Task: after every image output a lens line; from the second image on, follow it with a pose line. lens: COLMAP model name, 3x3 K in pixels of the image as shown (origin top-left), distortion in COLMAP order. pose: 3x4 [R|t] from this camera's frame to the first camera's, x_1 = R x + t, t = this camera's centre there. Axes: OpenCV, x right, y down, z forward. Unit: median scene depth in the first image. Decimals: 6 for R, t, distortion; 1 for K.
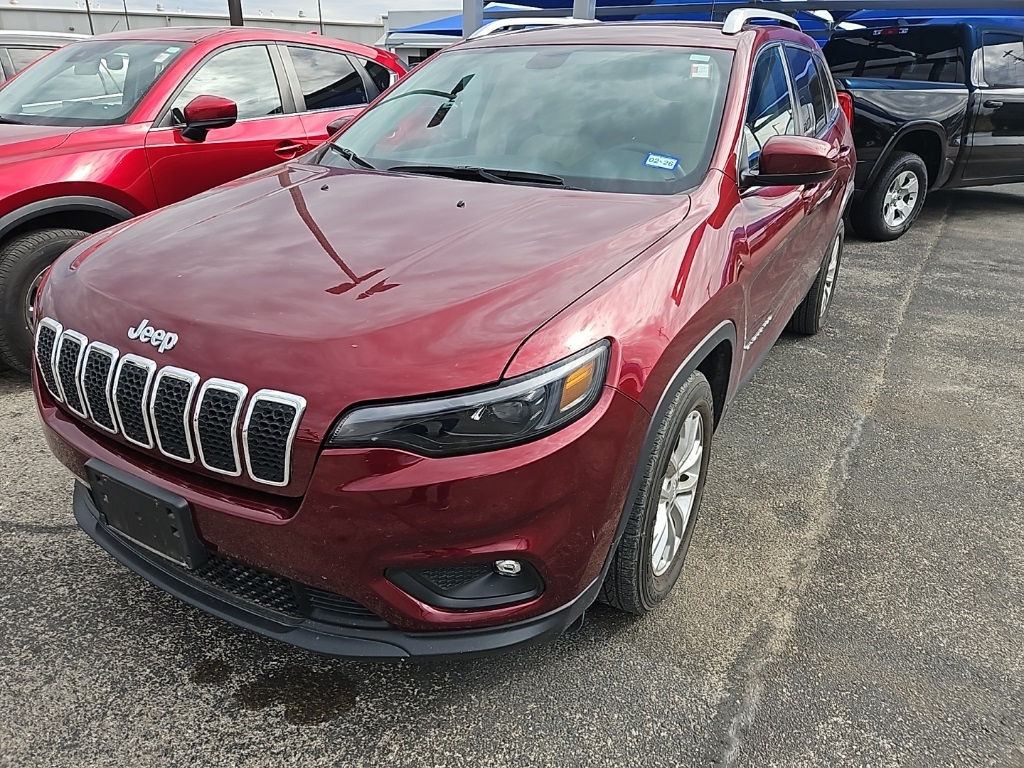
lens RADIAL K [[679.1, 0, 512.0], [0, 679.1, 384.0], [0, 0, 1]] dist [0.071176, -0.065604]
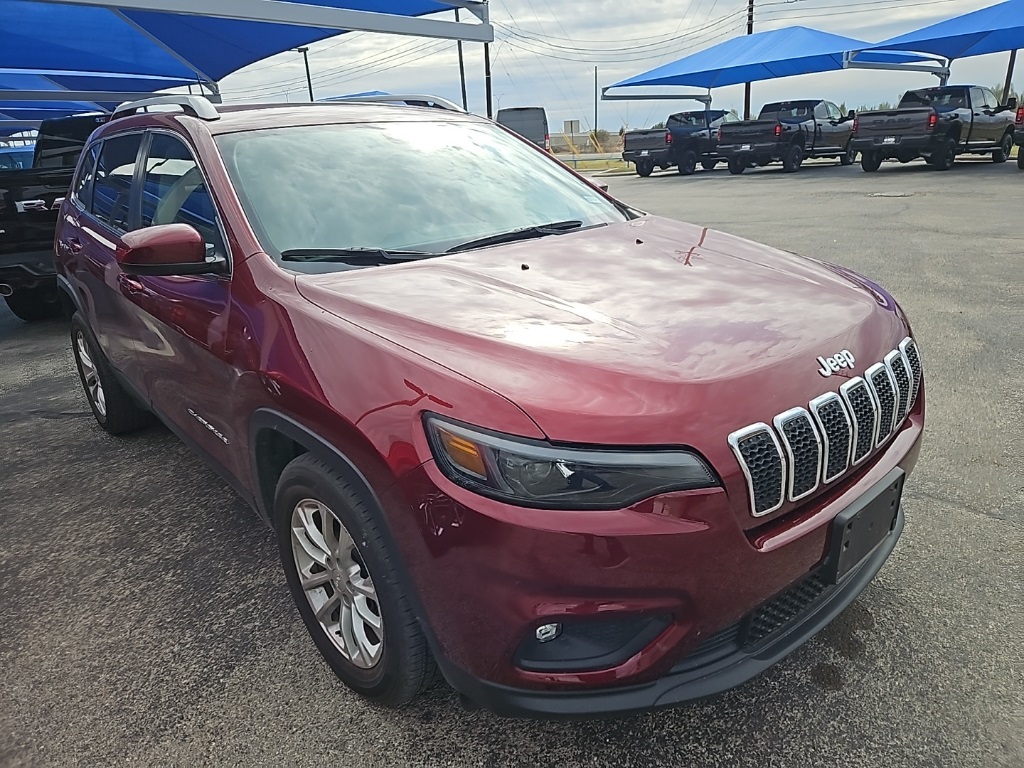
lens RADIAL K [[677.5, 0, 512.3], [0, 677.5, 365.9], [0, 0, 1]] dist [0.070565, -0.065321]
pose [[0.329624, -0.326604, 0.885821, -1.425192], [0.440768, 0.882966, 0.161536, -0.404251], [-0.834908, 0.337196, 0.435003, 0.807061]]
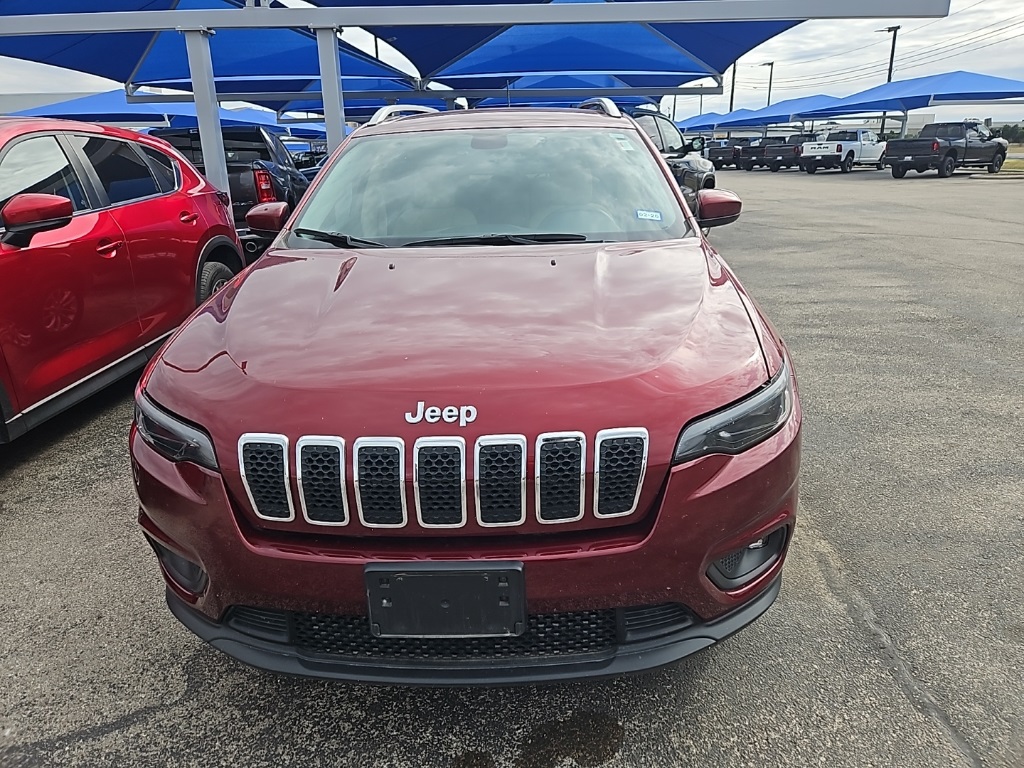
lens RADIAL K [[679.1, 0, 512.0], [0, 679.1, 384.0], [0, 0, 1]] dist [0.071176, -0.065604]
pose [[0.873948, -0.188805, 0.447847, -0.730802], [0.232575, 0.971571, -0.044258, -0.037786], [-0.426759, 0.142838, 0.893014, 0.056715]]
